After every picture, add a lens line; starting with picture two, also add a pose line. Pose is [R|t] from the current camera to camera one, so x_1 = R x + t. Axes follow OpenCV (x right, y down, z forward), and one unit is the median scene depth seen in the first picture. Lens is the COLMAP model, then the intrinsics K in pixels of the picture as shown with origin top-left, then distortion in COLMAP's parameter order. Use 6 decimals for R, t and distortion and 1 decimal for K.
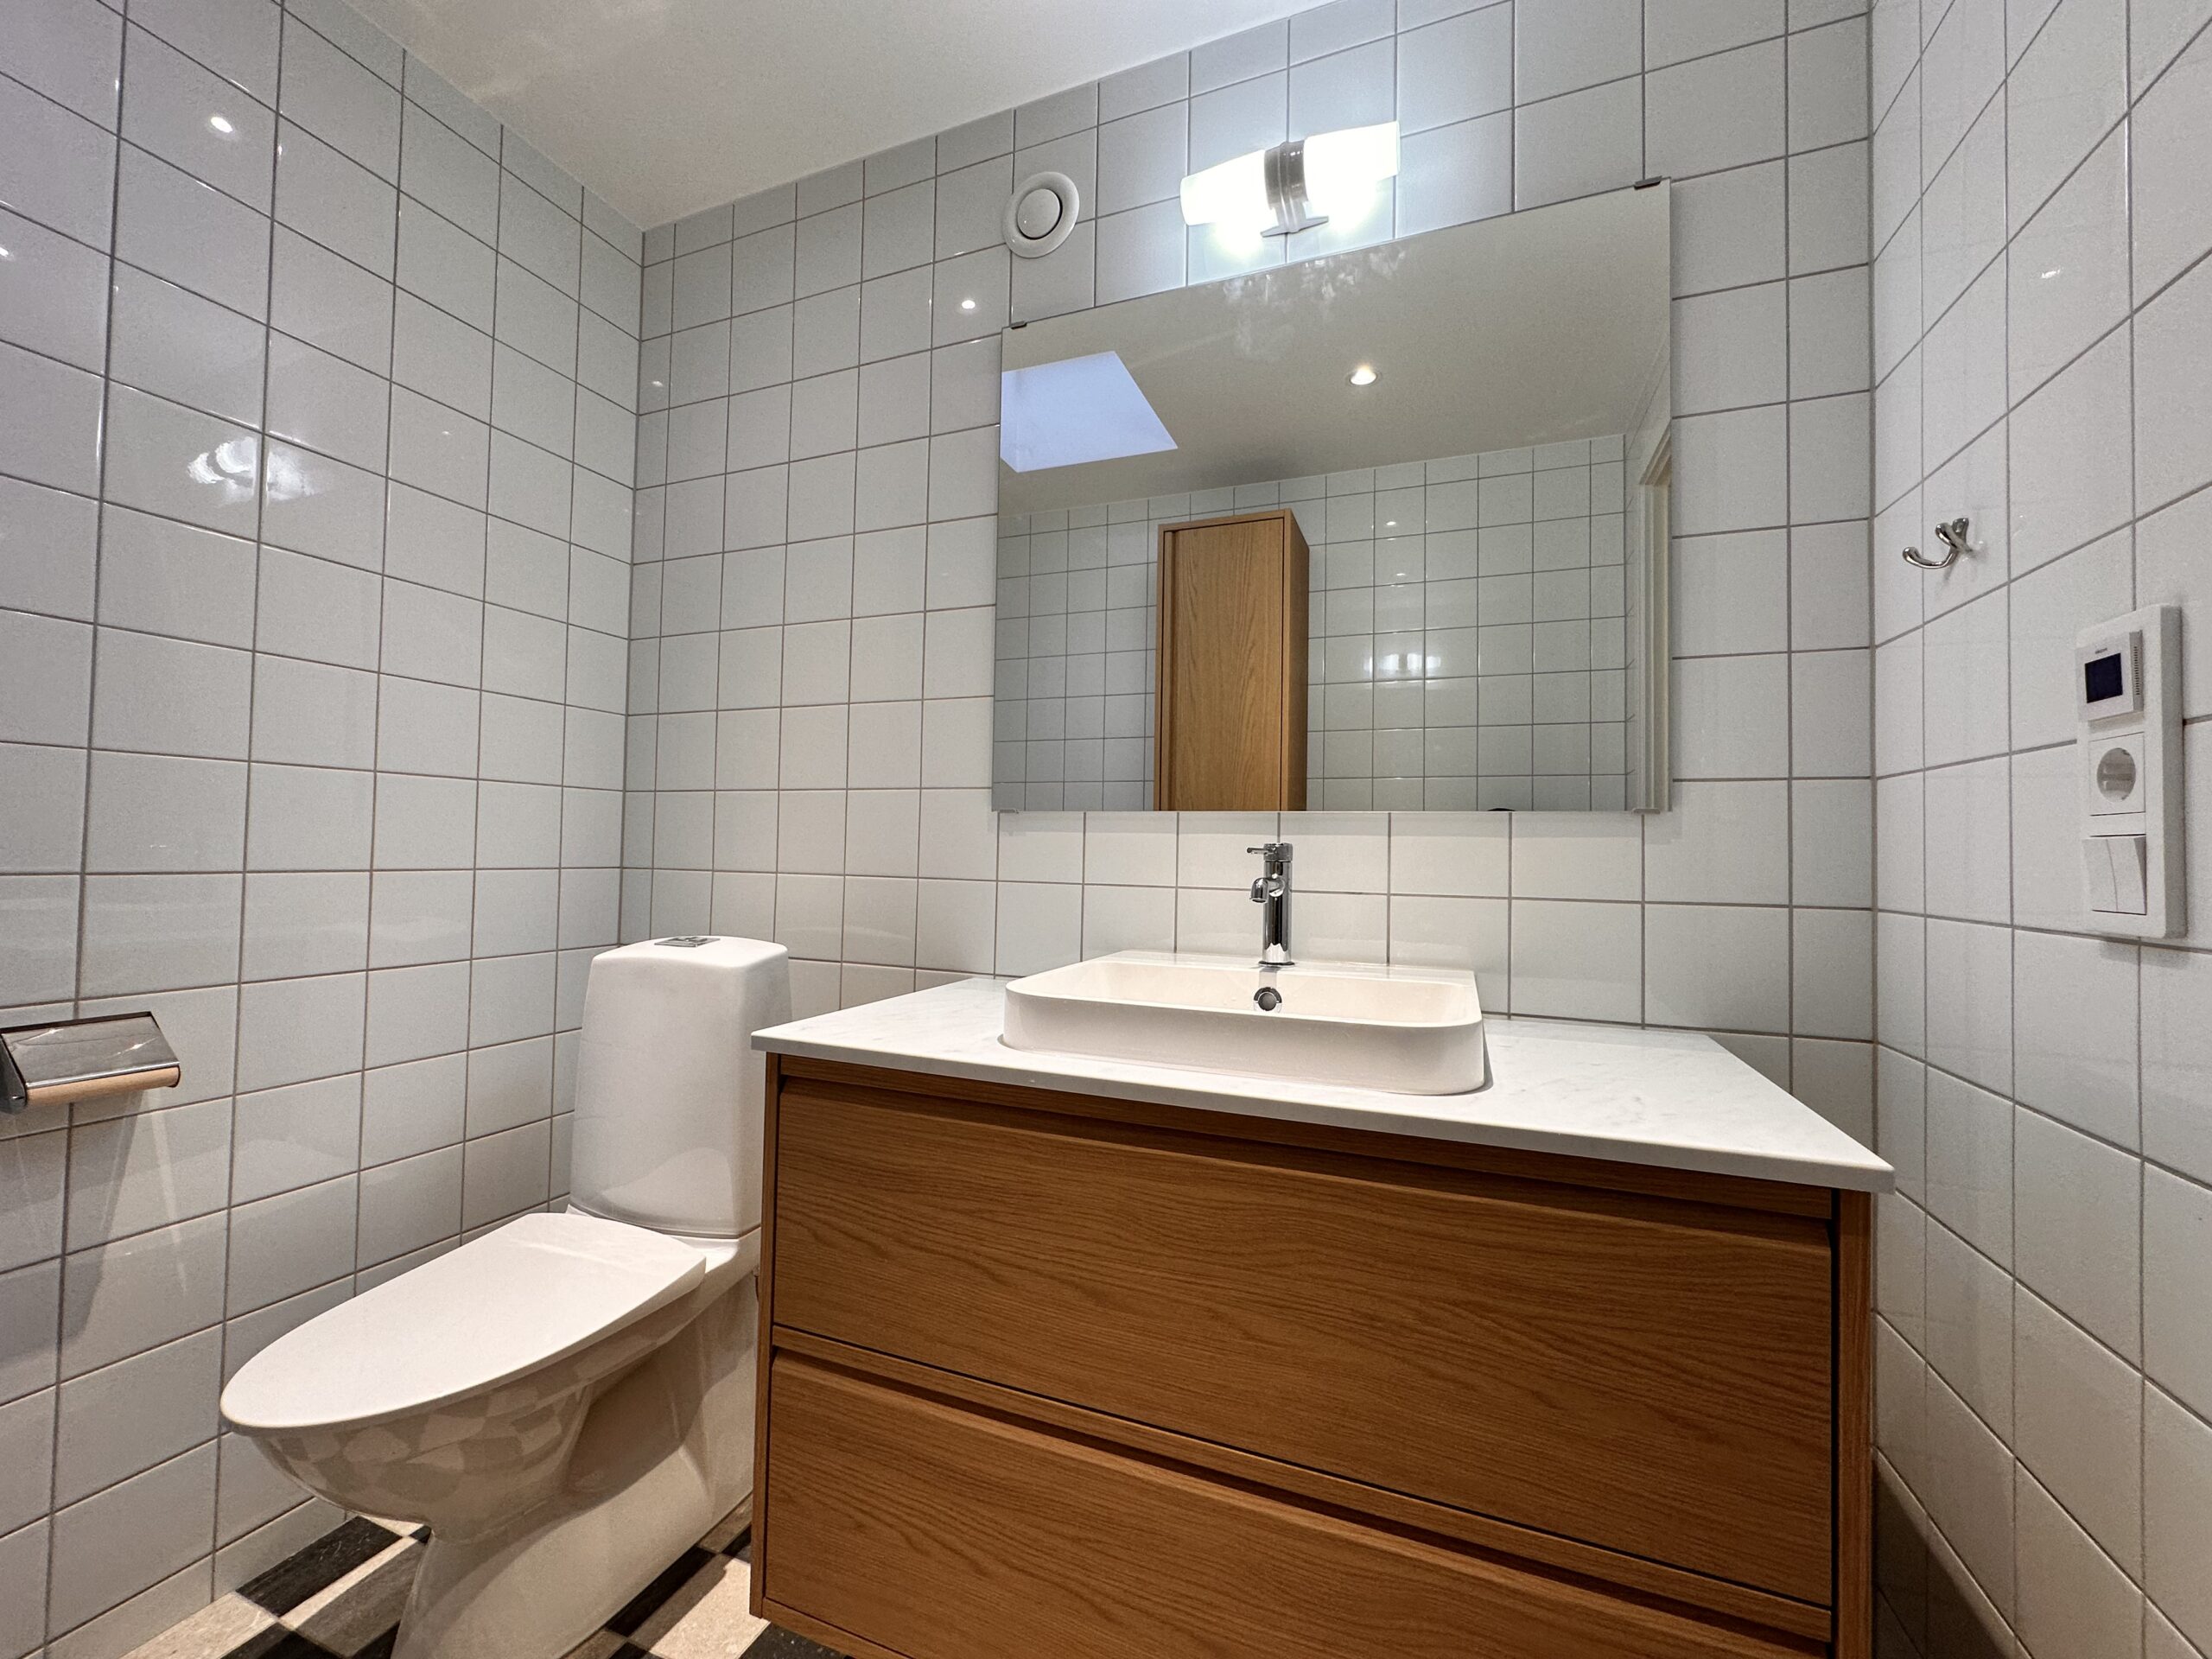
lens RADIAL K [[876.6, 0, 1110.9], [0, 876.6, 826.9], [0, 0, 1]] dist [-0.005713, 0.001081]
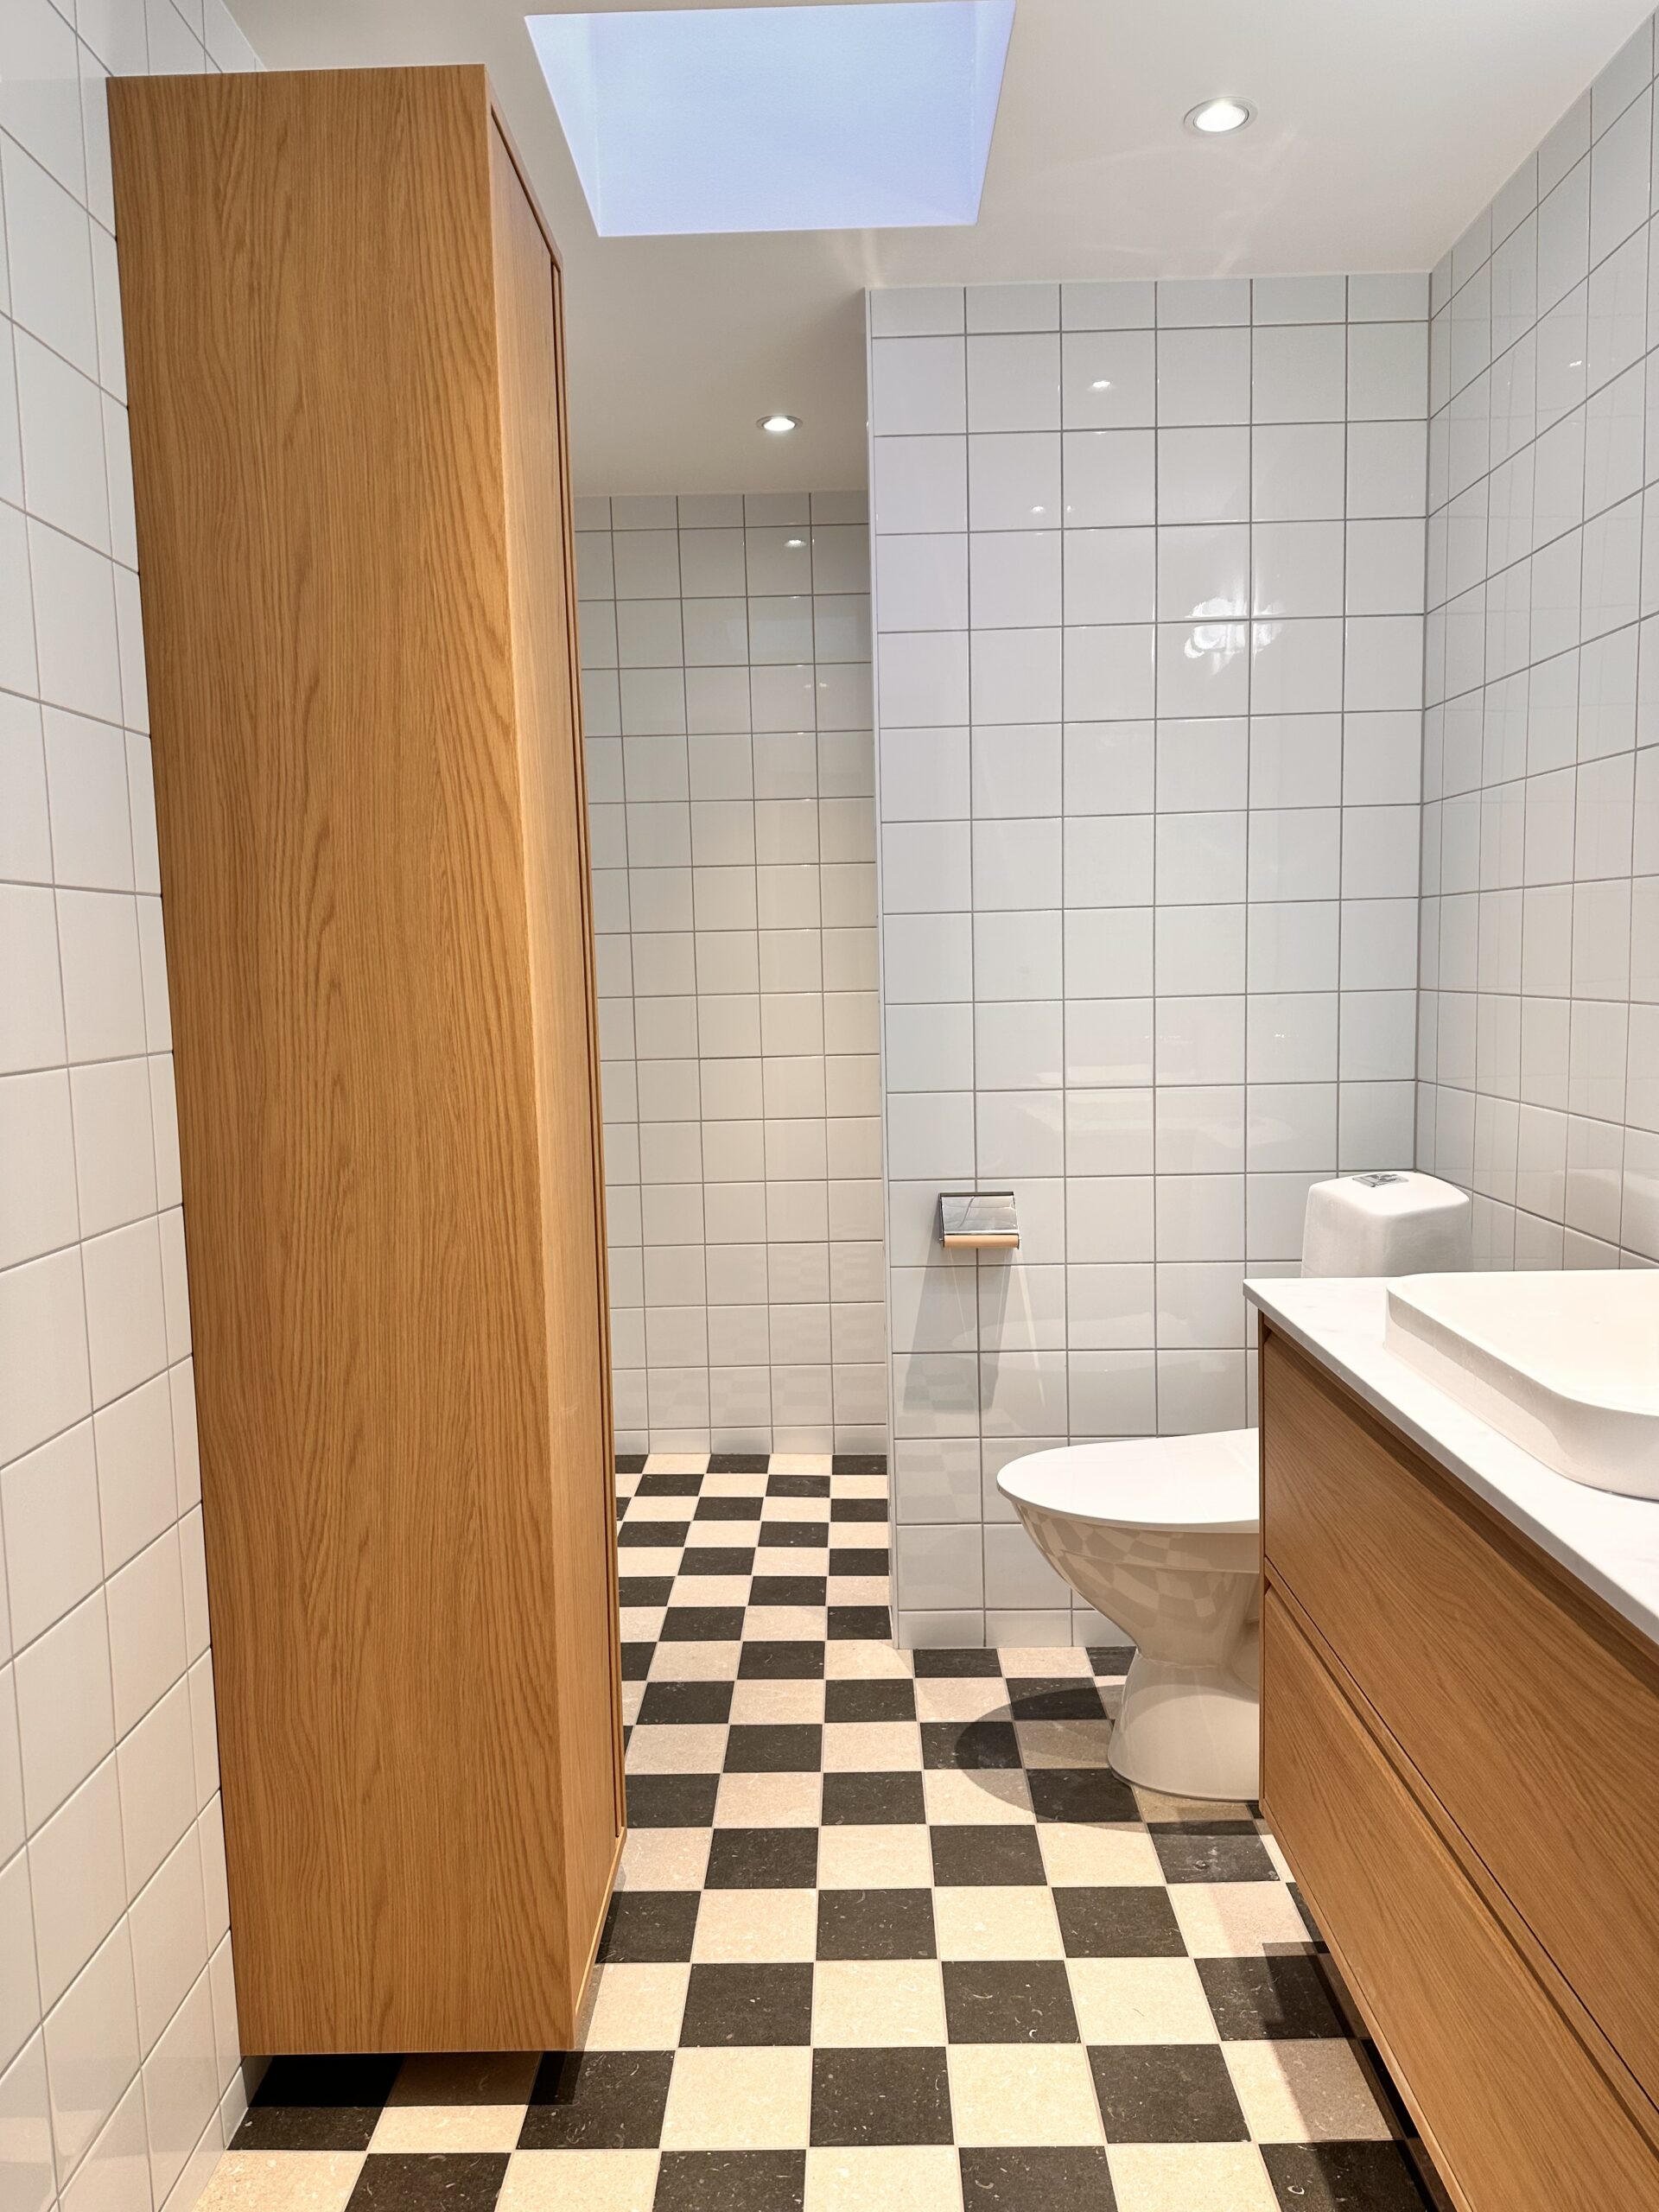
lens RADIAL K [[1553.5, 0, 817.1], [0, 1553.5, 1114.8], [0, 0, 1]] dist [0.036157, -0.049307]
pose [[0.352602, 0.070657, -0.933102, 0.920519], [0.054481, 0.993904, 0.095849, -0.137394], [0.934186, -0.084633, 0.346603, -0.092611]]
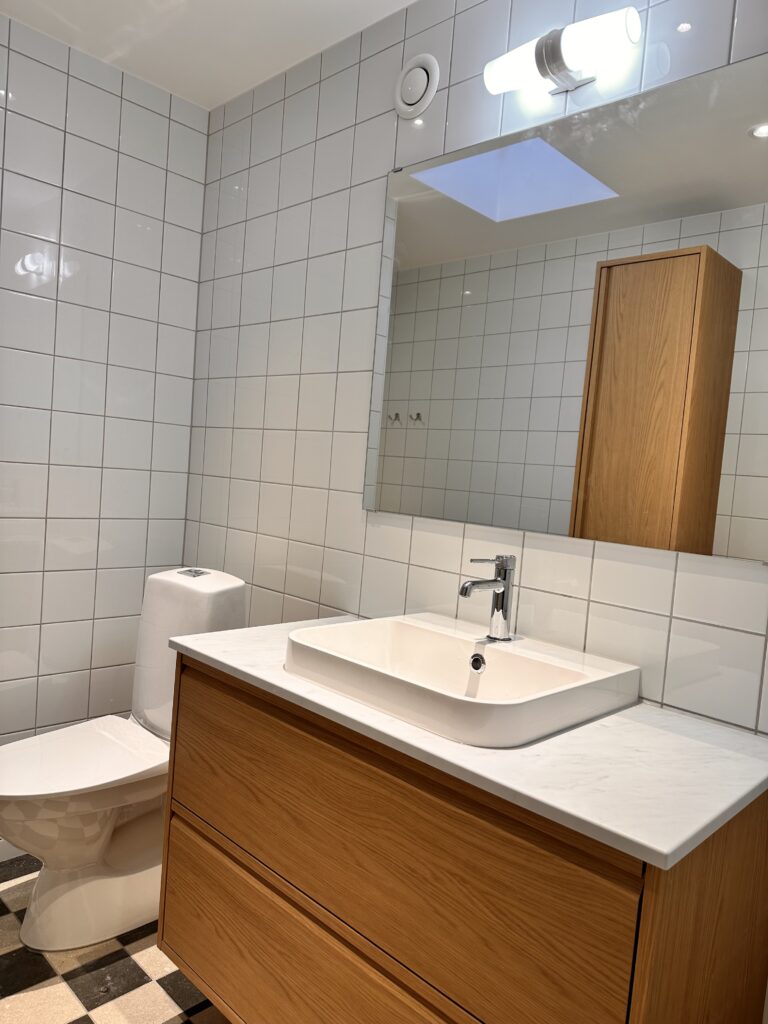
lens RADIAL K [[719.2, 0, 388.7], [0, 719.2, 516.2], [0, 0, 1]] dist [0.036157, -0.049307]
pose [[0.920991, 0.078977, -0.381495, 0.441991], [-0.052163, 0.995418, 0.080140, -0.125769], [0.386076, -0.053908, 0.920891, -0.141402]]
